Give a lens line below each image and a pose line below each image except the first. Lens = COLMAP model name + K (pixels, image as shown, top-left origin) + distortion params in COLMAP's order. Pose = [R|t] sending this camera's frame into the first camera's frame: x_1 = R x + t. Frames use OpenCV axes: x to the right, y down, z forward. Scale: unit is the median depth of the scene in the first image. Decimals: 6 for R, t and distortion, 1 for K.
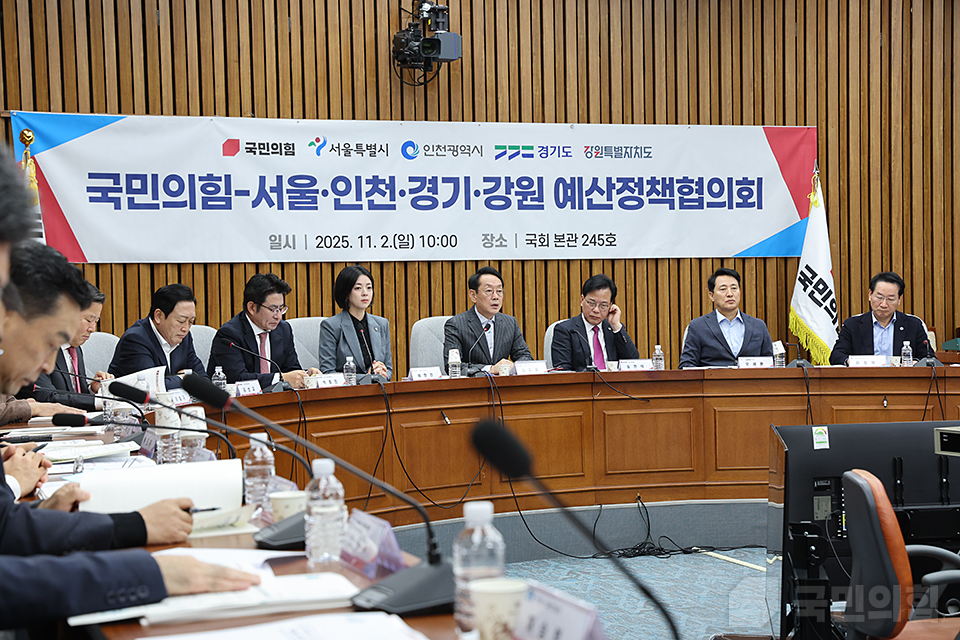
lens RADIAL K [[1789.6, 0, 480.1], [0, 1789.6, 332.7], [0, 0, 1]] dist [0.268496, 0.220380]
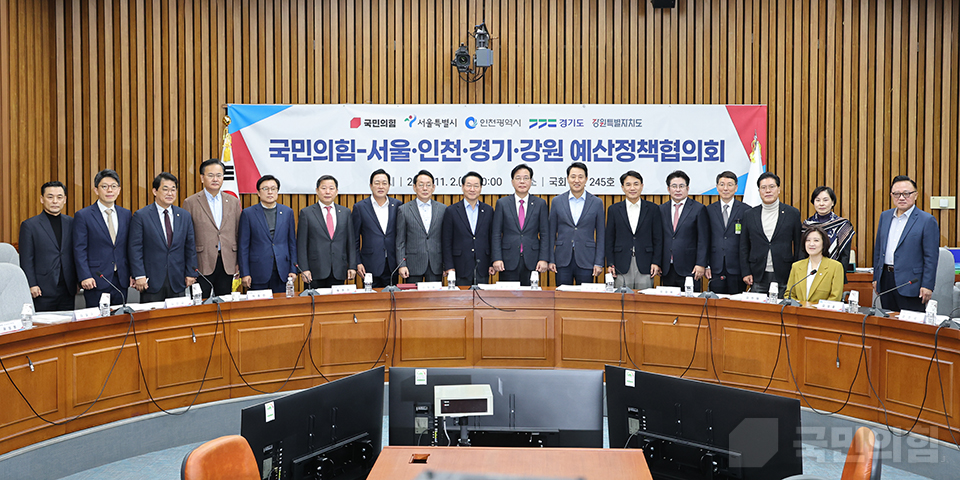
lens RADIAL K [[1074.9, 0, 497.7], [0, 1074.9, 204.7], [0, 0, 1]] dist [-0.000352, -0.006673]
pose [[0.940777, 0.032407, -0.337473, 0.294828], [-0.024231, 0.999303, 0.028412, -0.057619], [0.338158, -0.018552, 0.940906, 0.134356]]
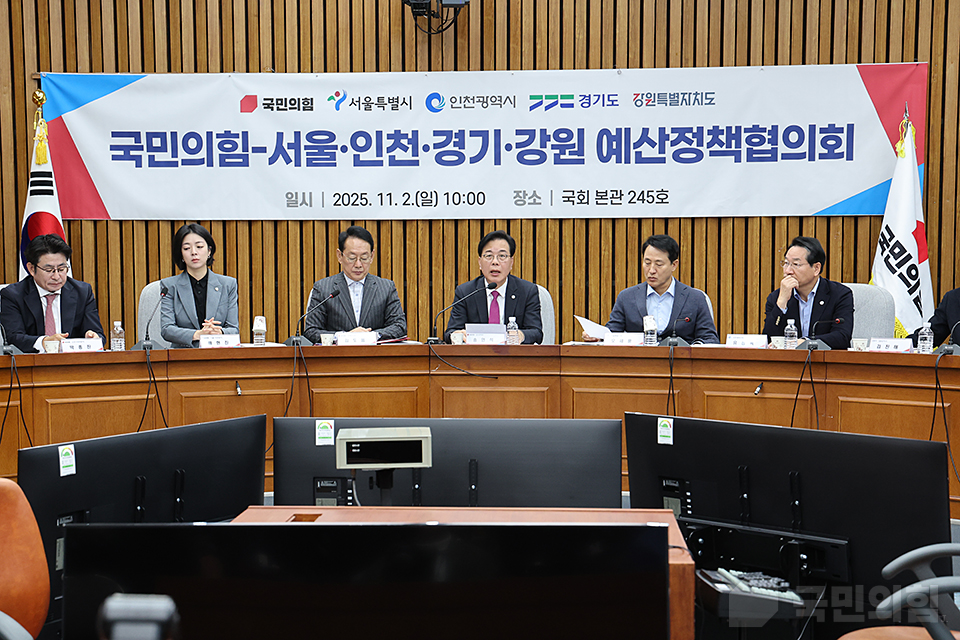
lens RADIAL K [[1703.4, 0, 434.3], [0, 1703.4, 374.9], [0, 0, 1]] dist [0.185778, 0.119679]
pose [[0.925077, 0.040491, -0.377616, 0.307426], [-0.019347, 0.998034, 0.059622, -0.011298], [0.379288, -0.047849, 0.924041, 0.150989]]
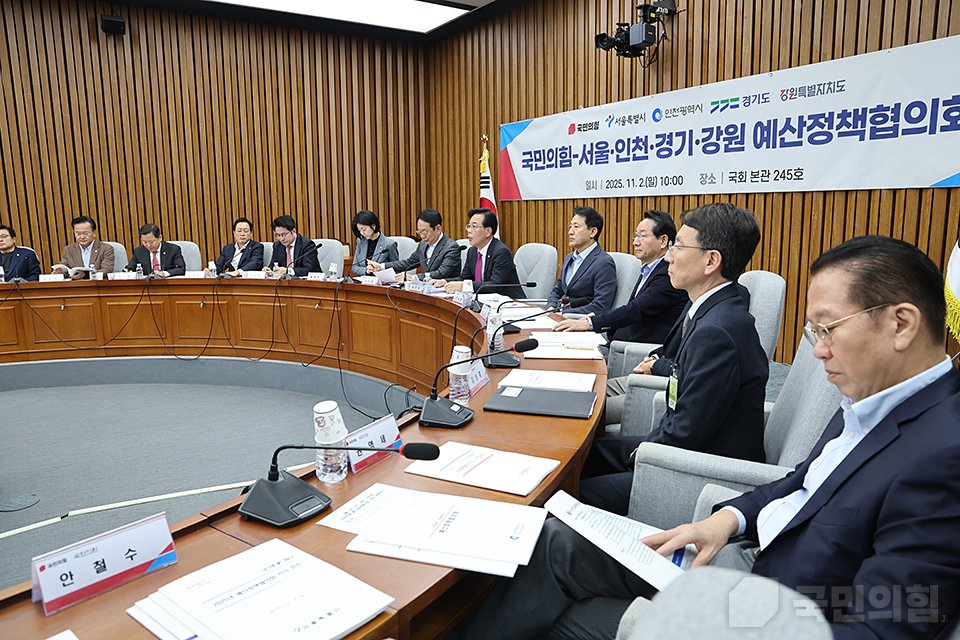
lens RADIAL K [[668.1, 0, 480.7], [0, 668.1, 321.2], [0, 0, 1]] dist [-0.089076, 0.064769]
pose [[0.254124, 0.168423, -0.952394, 0.433546], [-0.009107, 0.985094, 0.171776, -0.030965], [0.967129, -0.034979, 0.251870, 0.728859]]
